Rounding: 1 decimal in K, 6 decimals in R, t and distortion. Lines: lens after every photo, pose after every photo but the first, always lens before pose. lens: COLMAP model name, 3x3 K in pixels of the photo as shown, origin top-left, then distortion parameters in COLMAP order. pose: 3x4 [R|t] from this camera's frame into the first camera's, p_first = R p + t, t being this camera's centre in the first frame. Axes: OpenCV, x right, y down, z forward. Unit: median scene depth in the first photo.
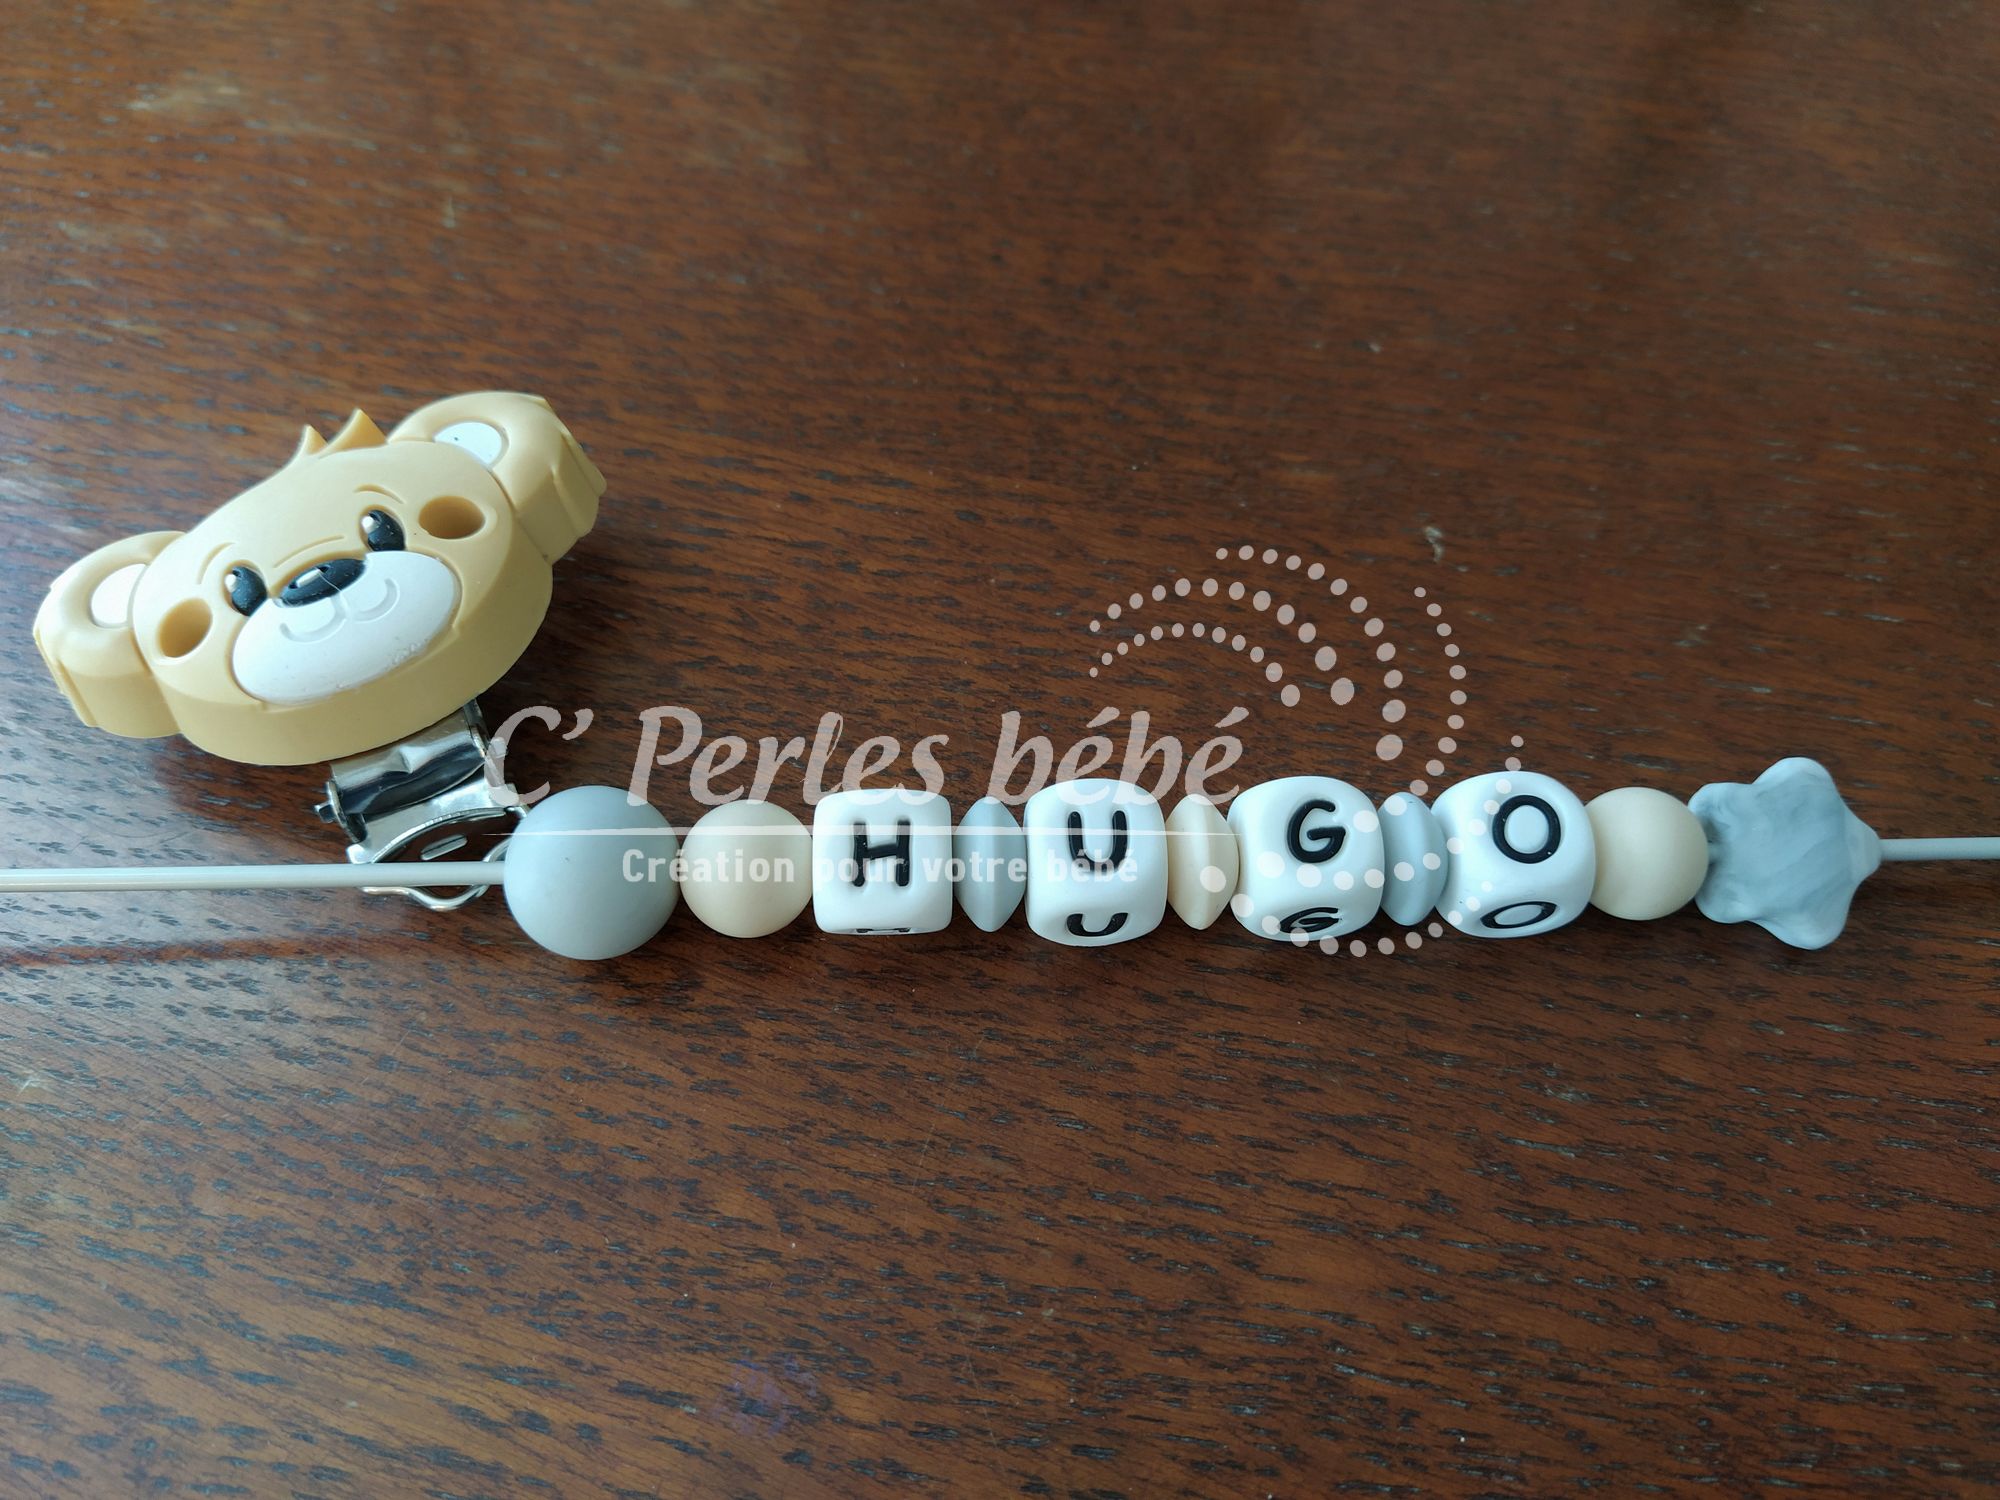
lens RADIAL K [[1585.3, 0, 990.8], [0, 1585.3, 751.5], [0, 0, 1]] dist [0.059036, -0.148435]
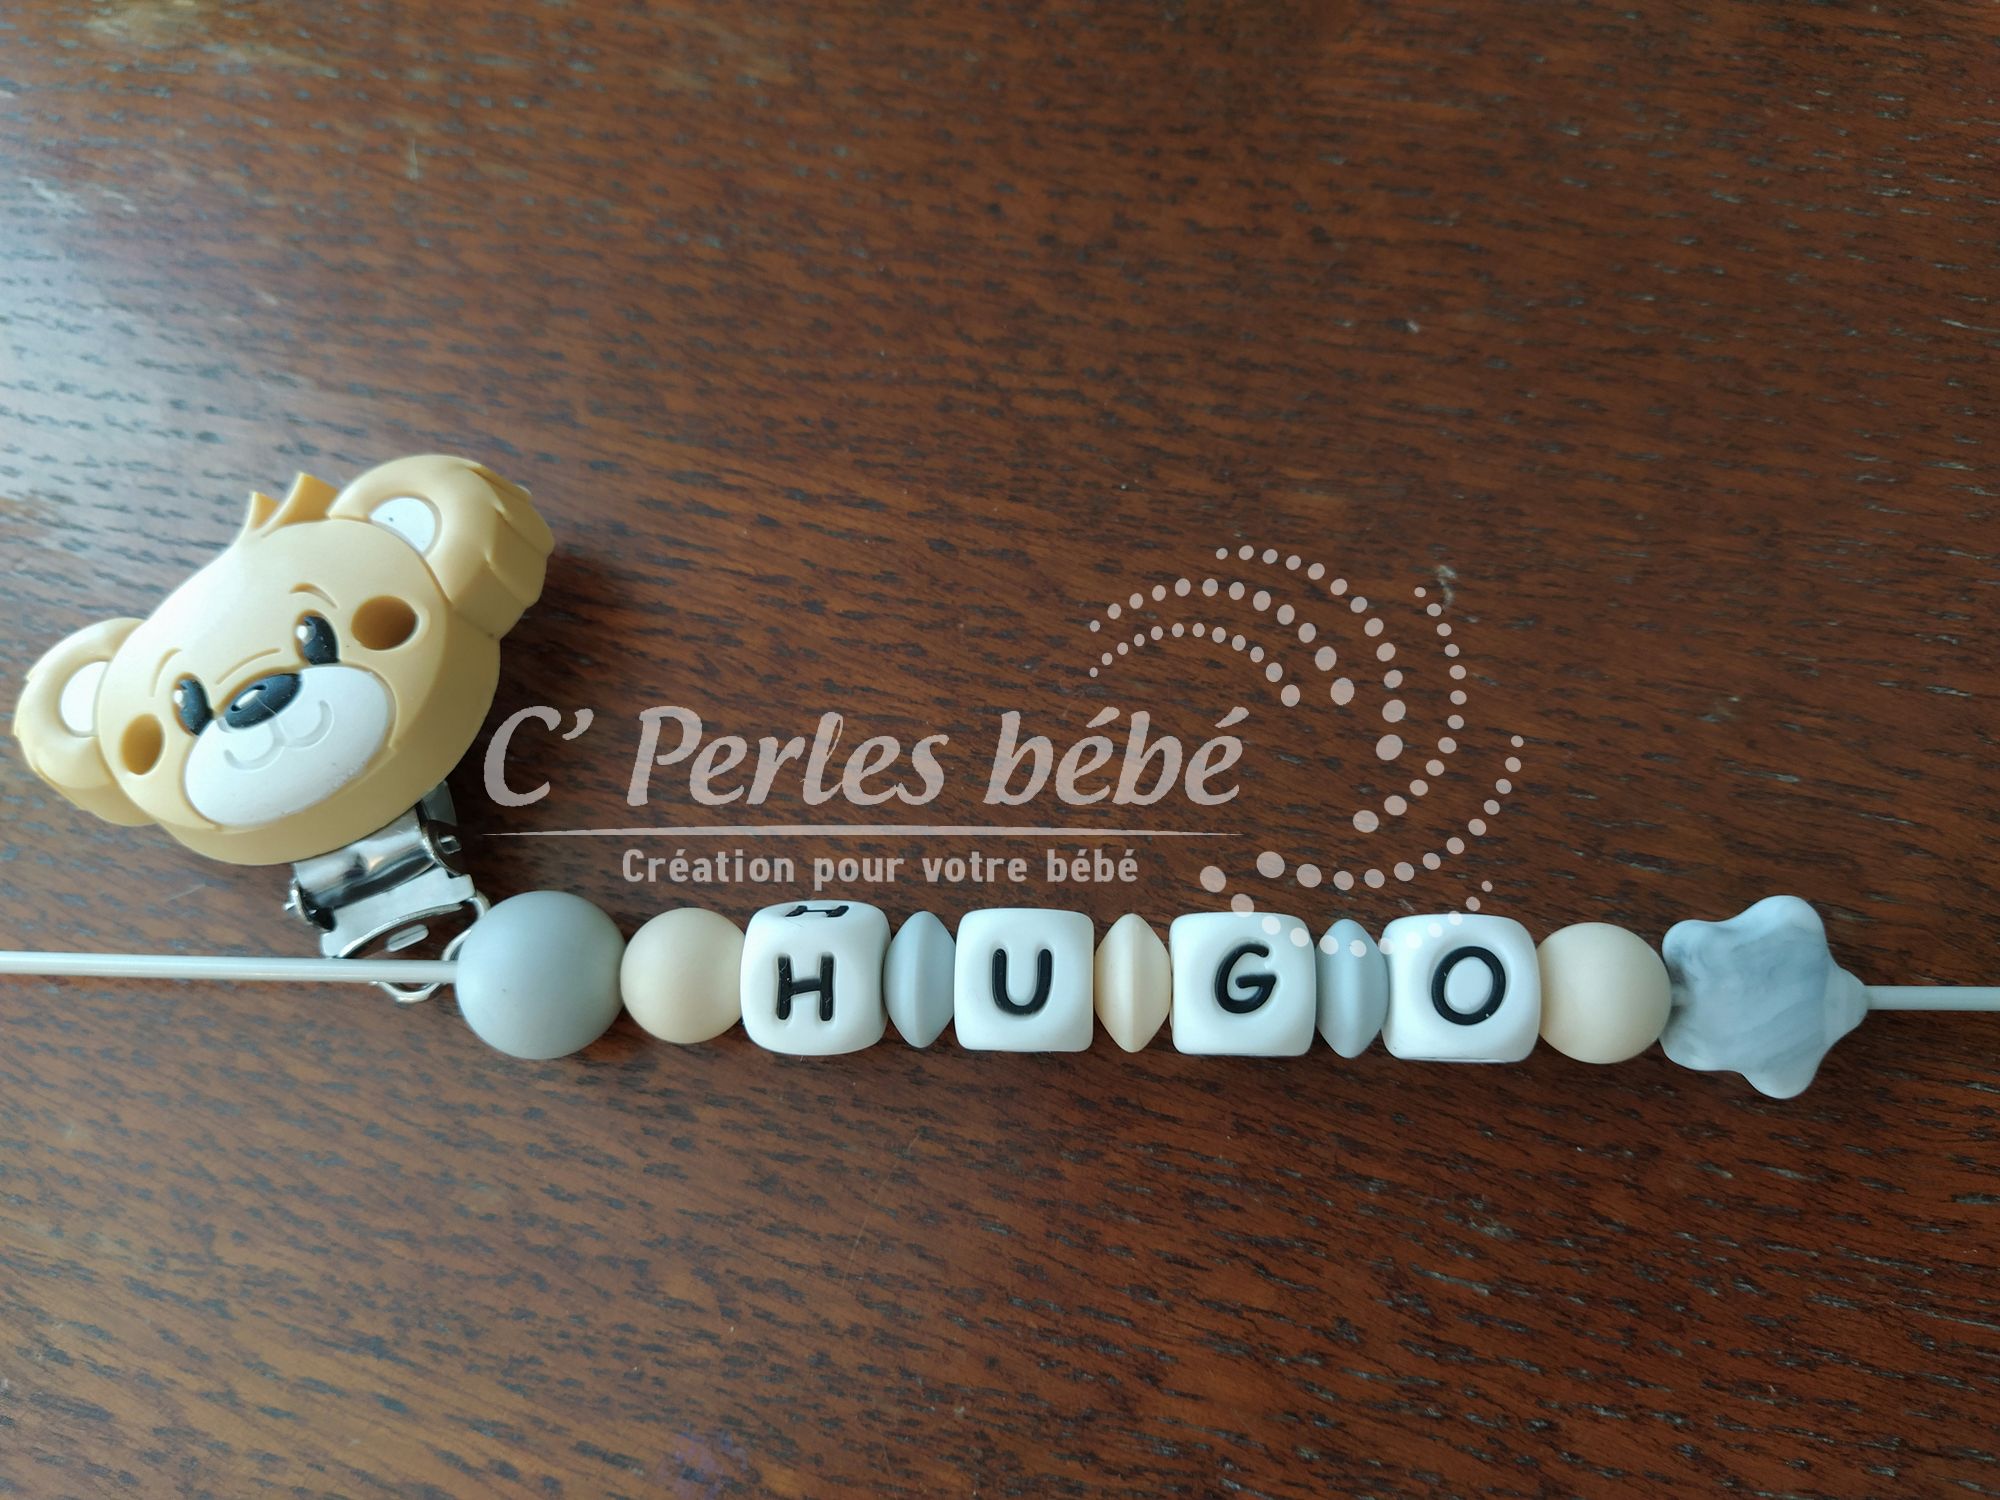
lens RADIAL K [[1575.5, 0, 985.7], [0, 1575.5, 754.4], [0, 0, 1]] dist [0.061869, -0.155881]
pose [[0.991718, 0.033975, -0.123861, 0.161683], [0.001107, 0.962082, 0.272759, -0.347518], [0.128432, -0.270637, 0.954076, 0.090916]]
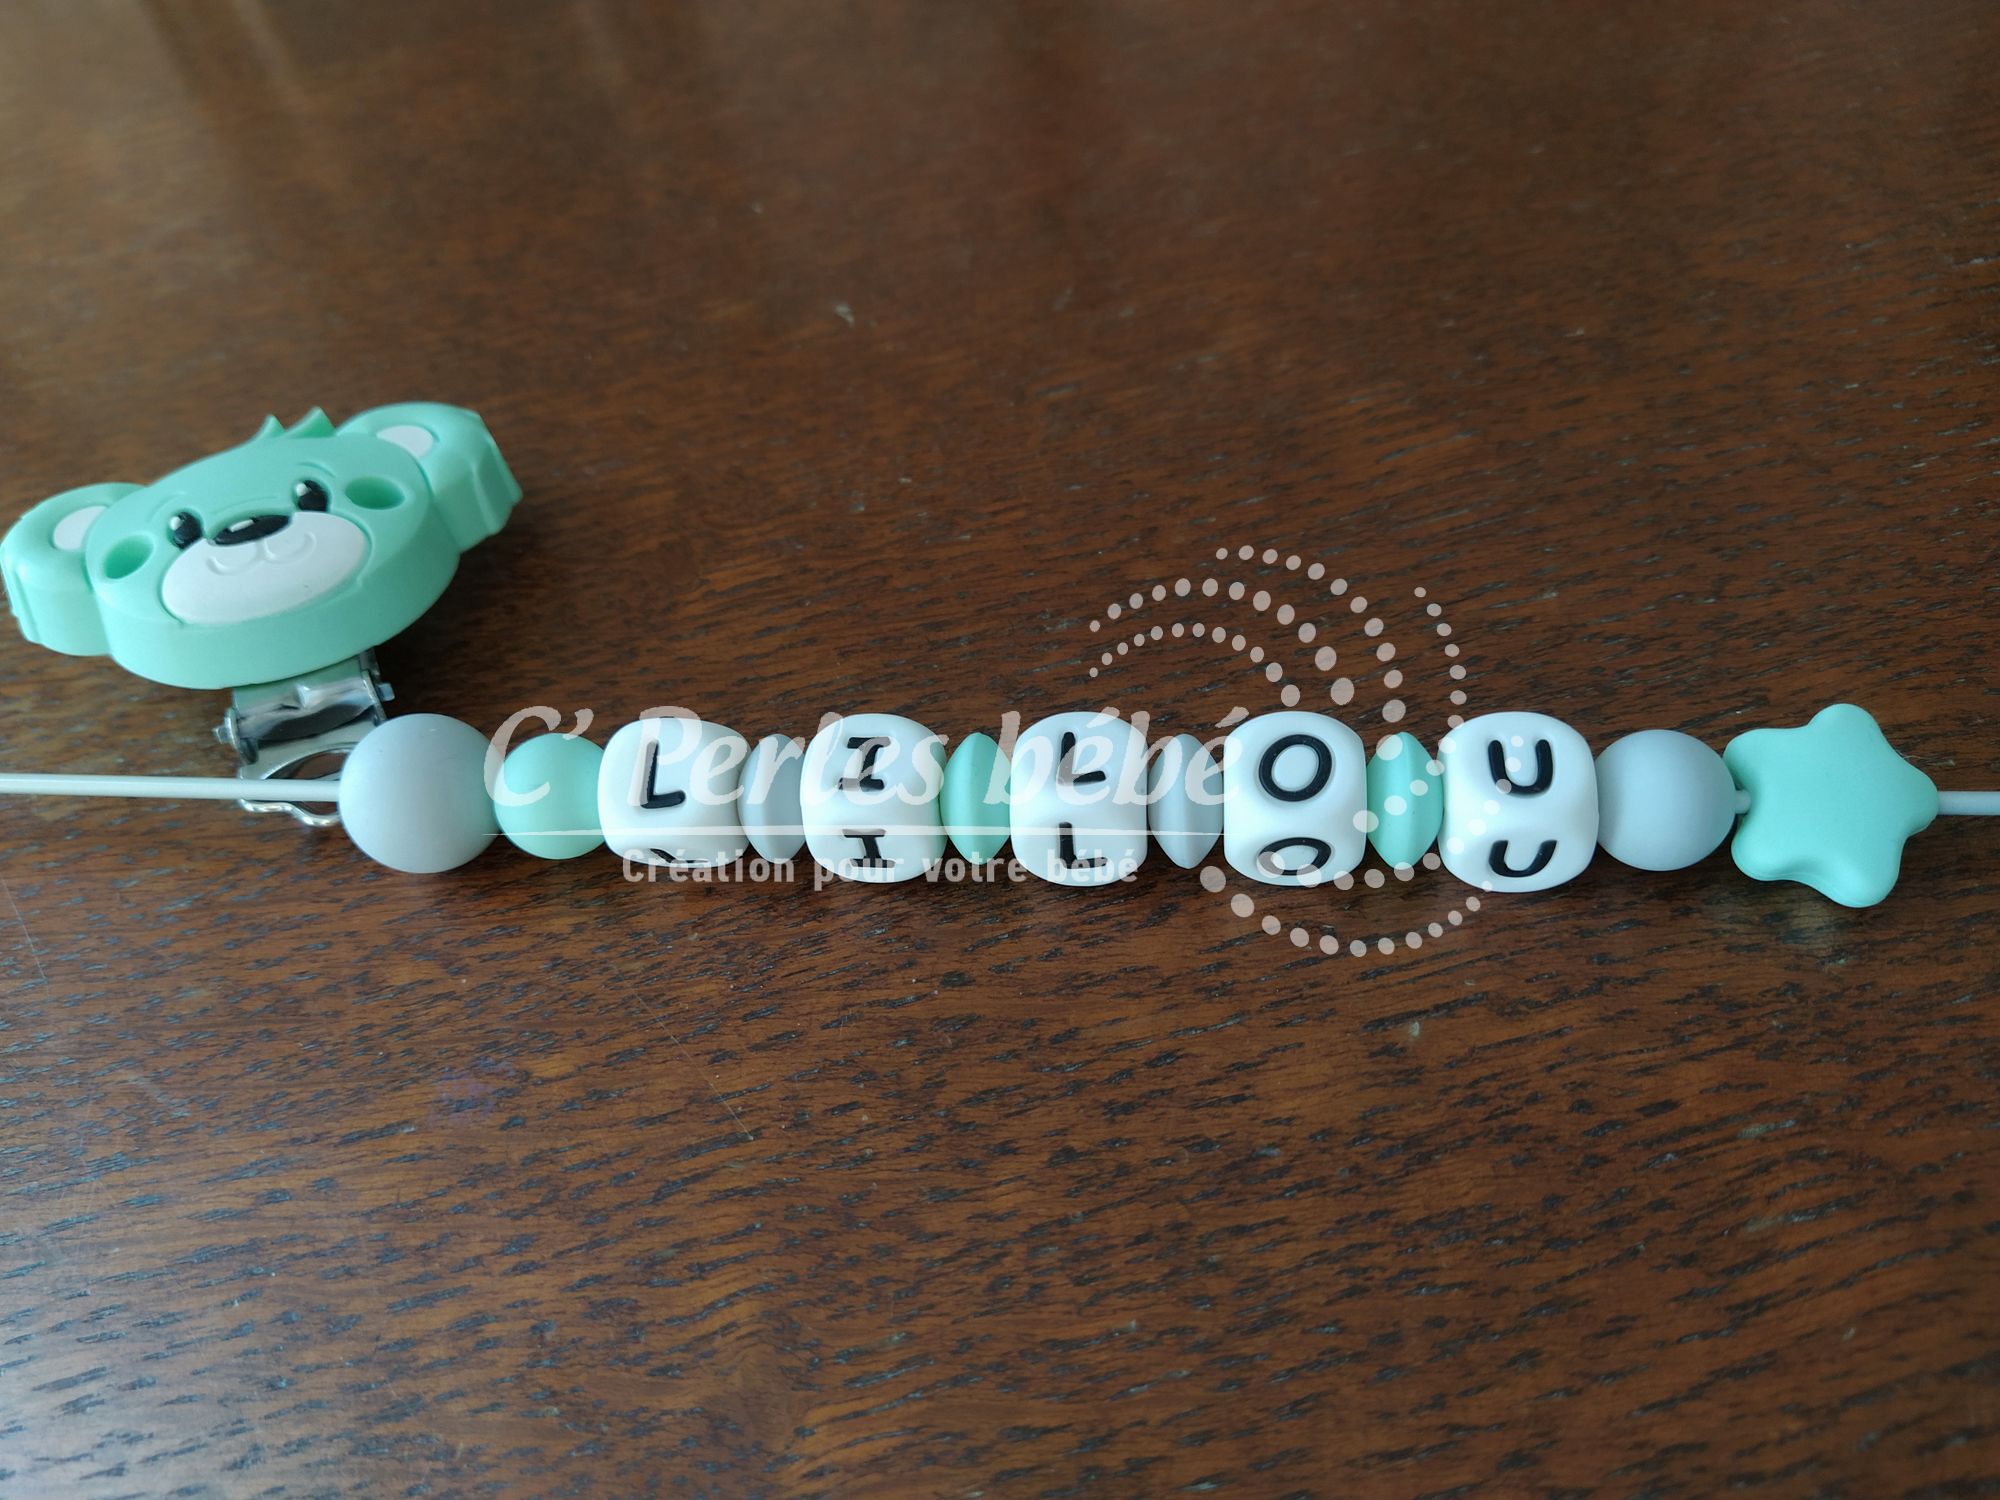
lens RADIAL K [[1585.3, 0, 1010.0], [0, 1585.3, 758.2], [0, 0, 1]] dist [0.059036, -0.148435]
pose [[0.913648, -0.388011, 0.121219, 0.145336], [0.401489, 0.908022, -0.119593, 0.436023], [-0.063667, 0.157934, 0.985395, -0.147162]]
